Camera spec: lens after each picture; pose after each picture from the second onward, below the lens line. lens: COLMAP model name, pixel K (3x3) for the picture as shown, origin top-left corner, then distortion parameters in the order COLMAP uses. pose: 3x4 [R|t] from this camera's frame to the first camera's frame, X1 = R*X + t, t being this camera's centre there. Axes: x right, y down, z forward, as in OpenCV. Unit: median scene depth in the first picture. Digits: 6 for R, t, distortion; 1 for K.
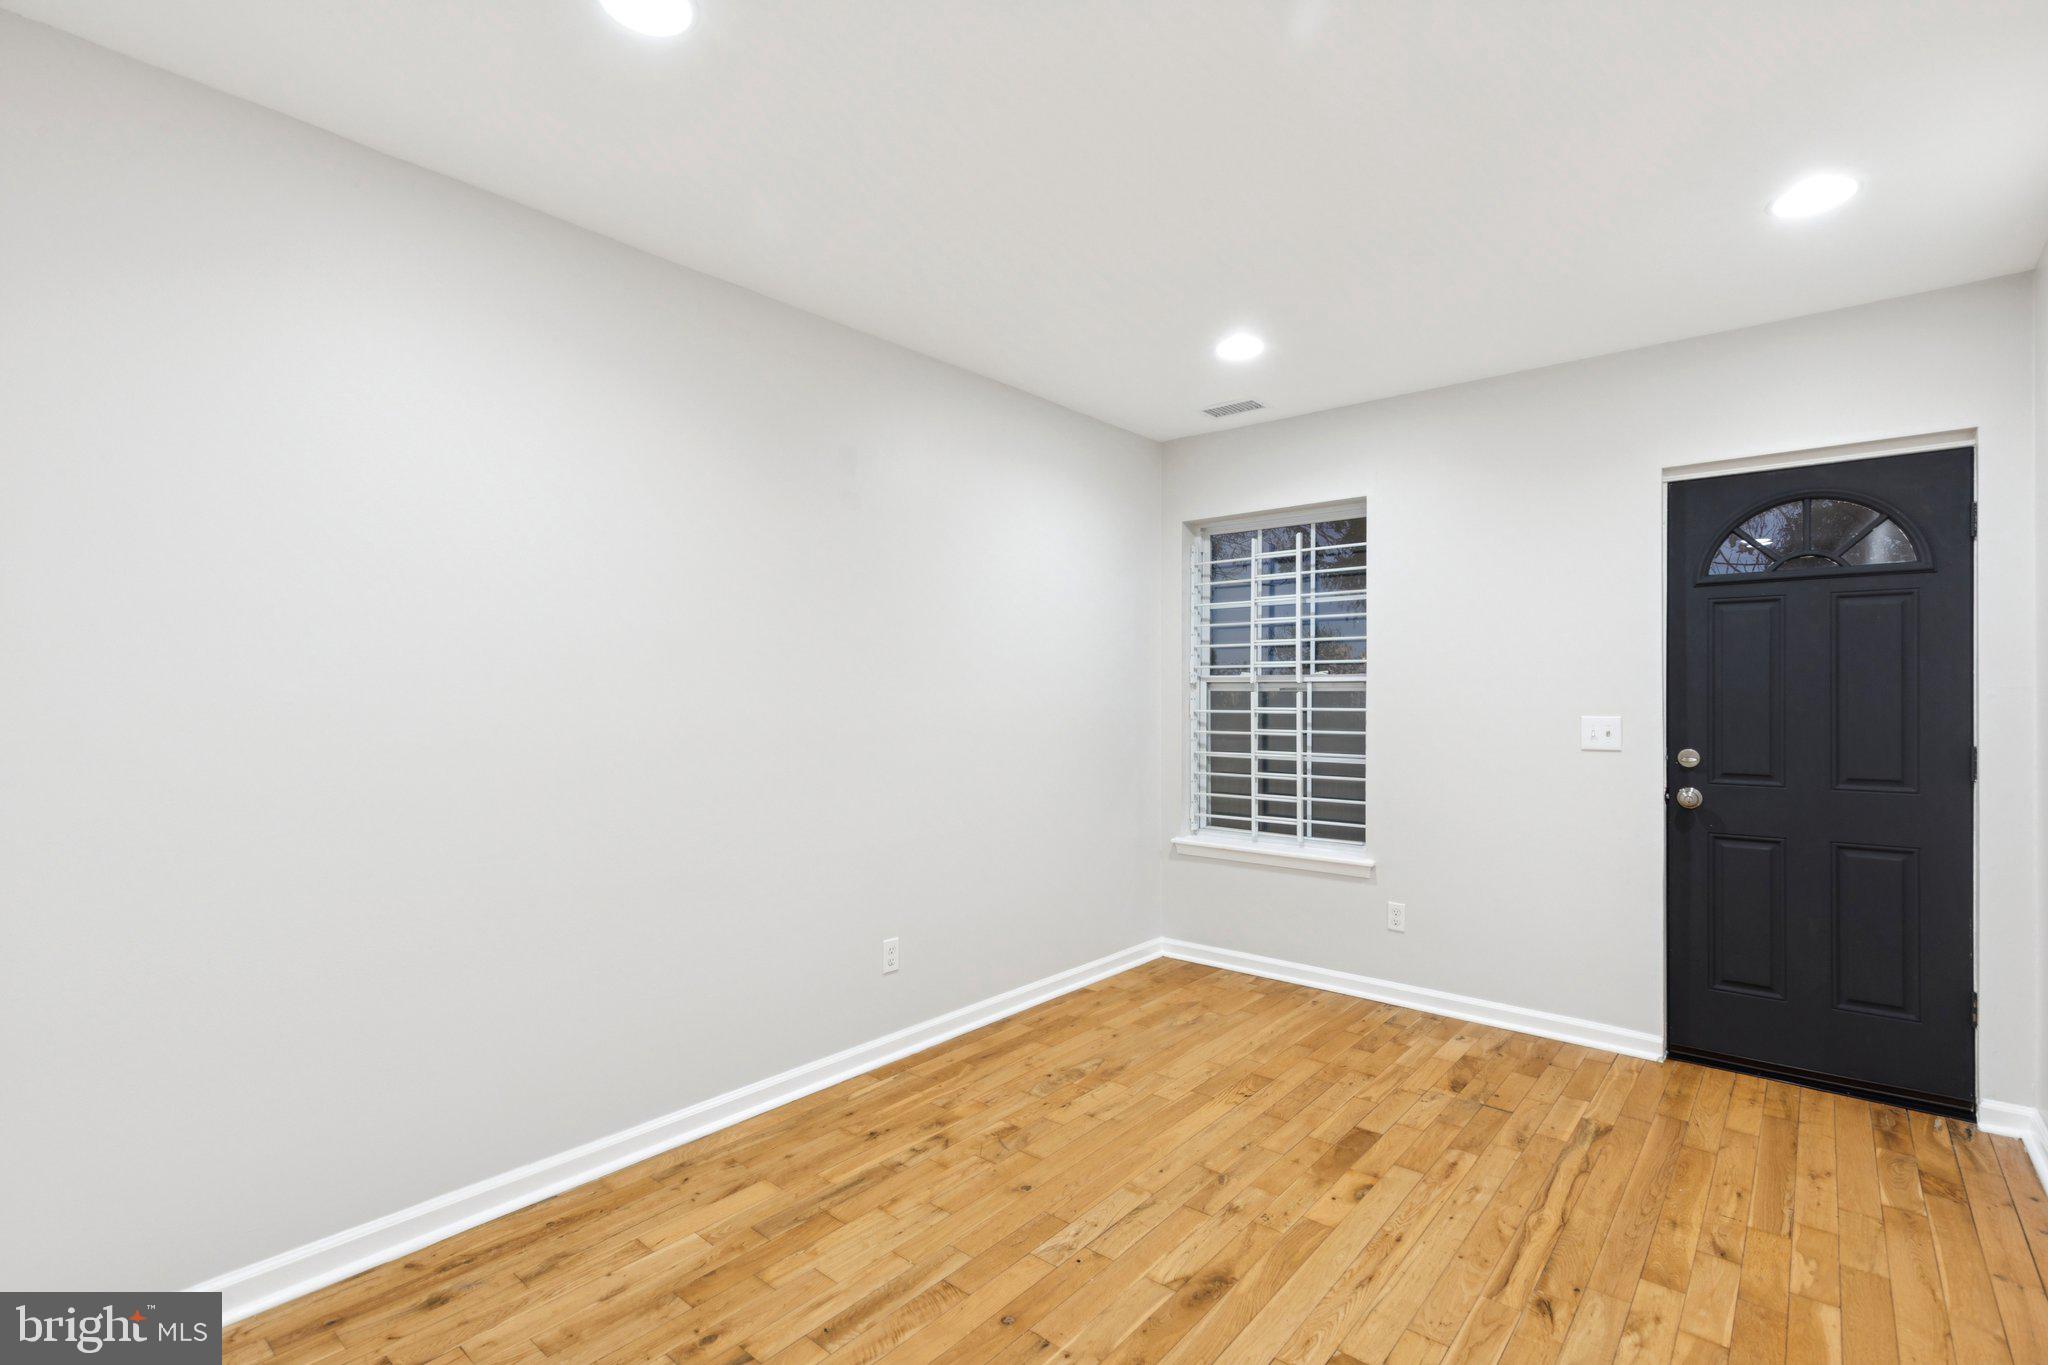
lens RADIAL K [[935.8, 0, 1017.9], [0, 935.8, 685.6], [0, 0, 1]] dist [0.011944, -0.003784]
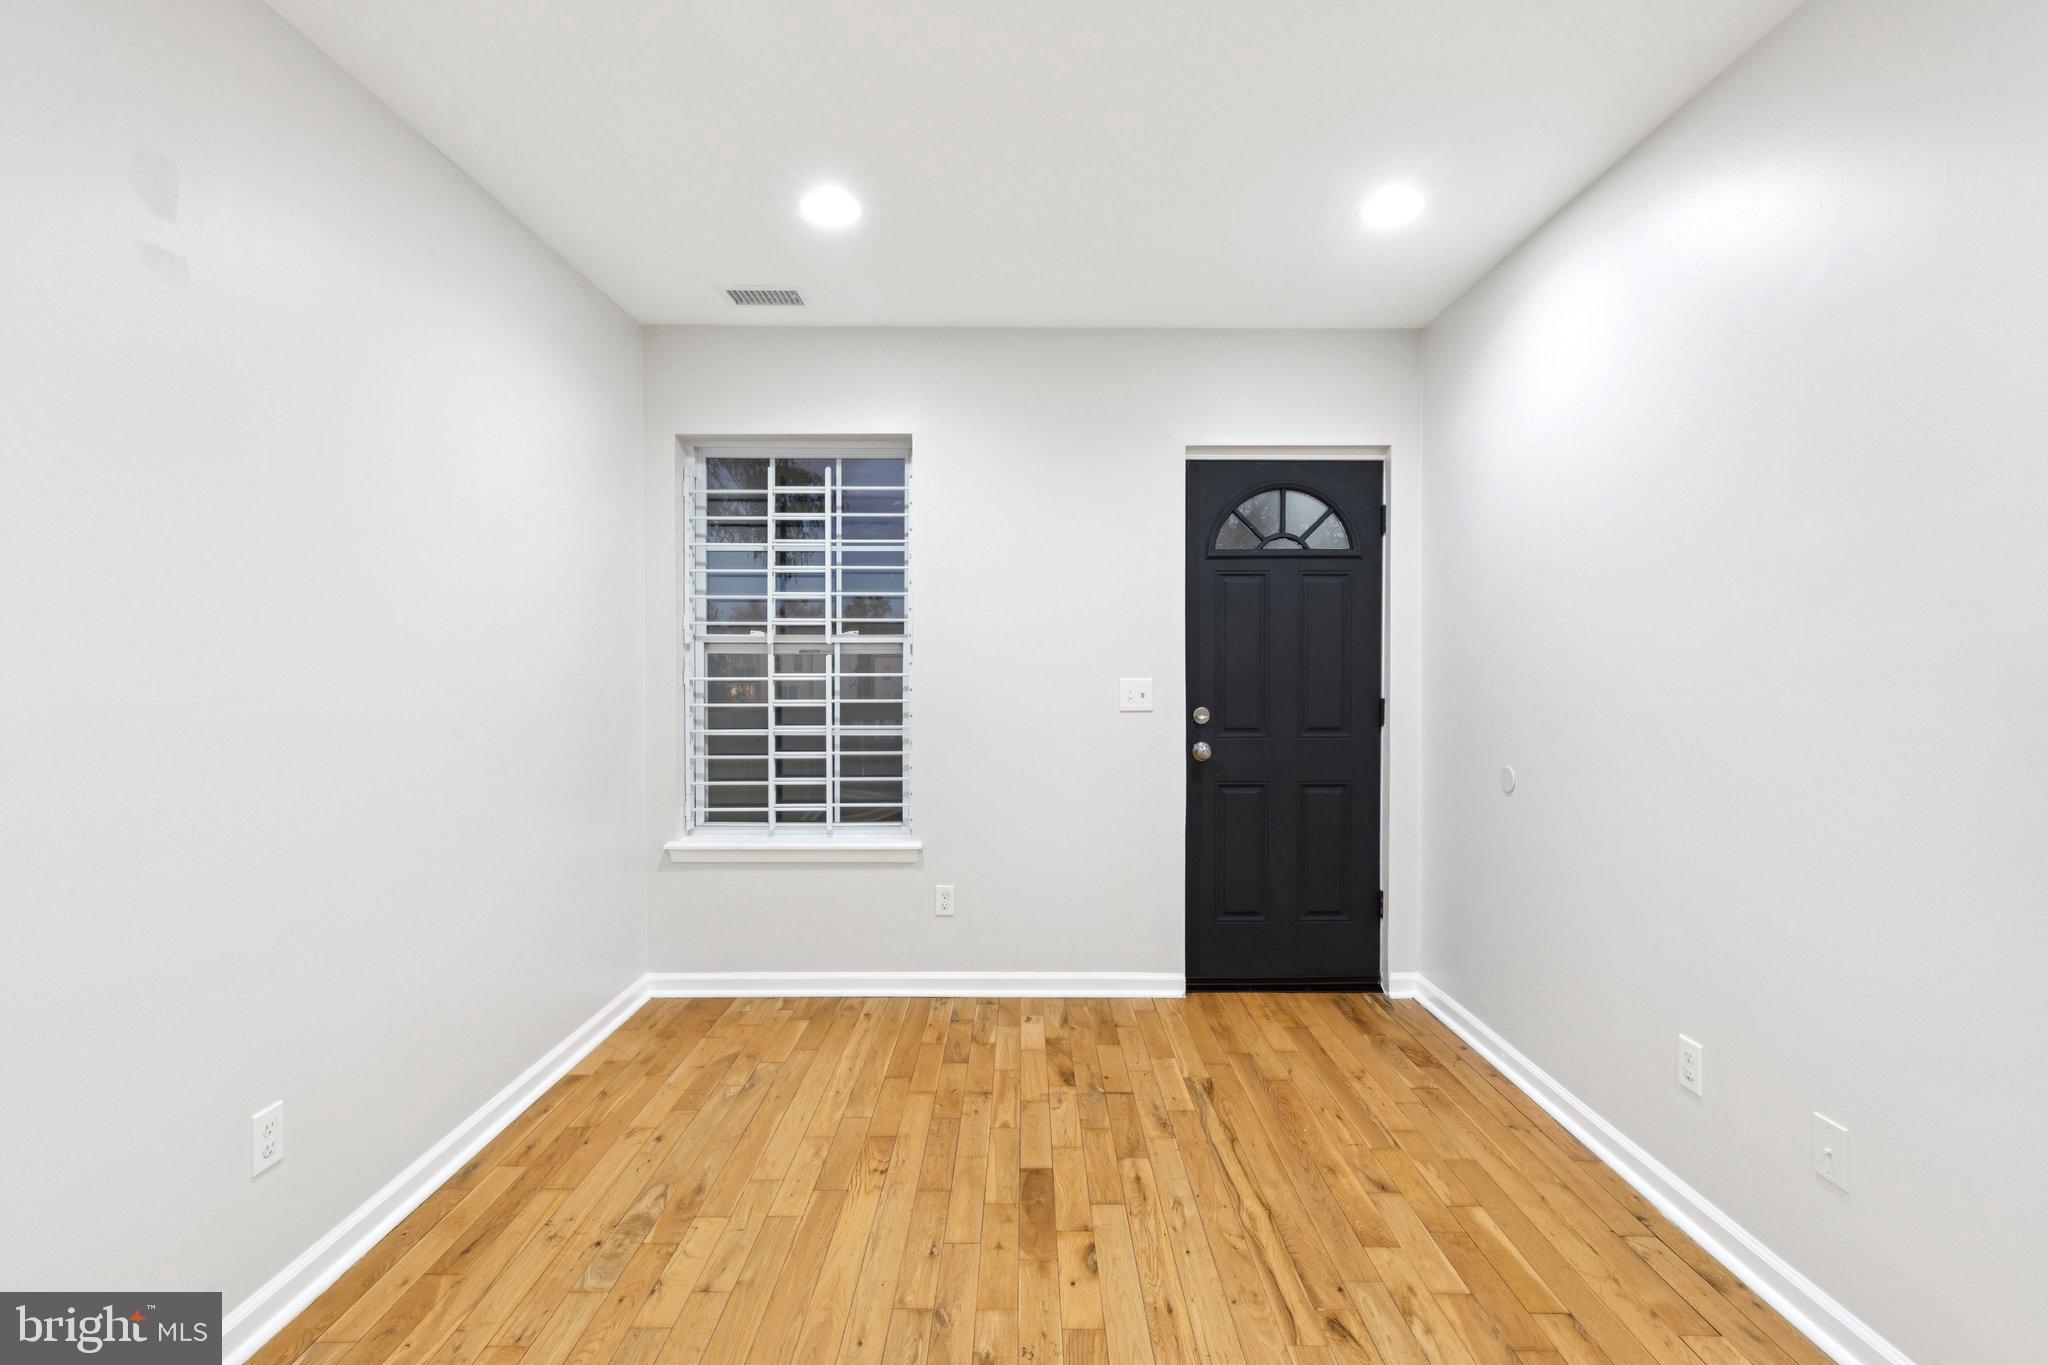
lens RADIAL K [[935.8, 0, 1014.8], [0, 935.8, 673.9], [0, 0, 1]] dist [0.011944, -0.003784]
pose [[0.763250, -0.011833, 0.645995, -0.156198], [-0.004892, 0.999698, 0.024092, 0.003693], [-0.646084, -0.021548, 0.762962, 0.311454]]
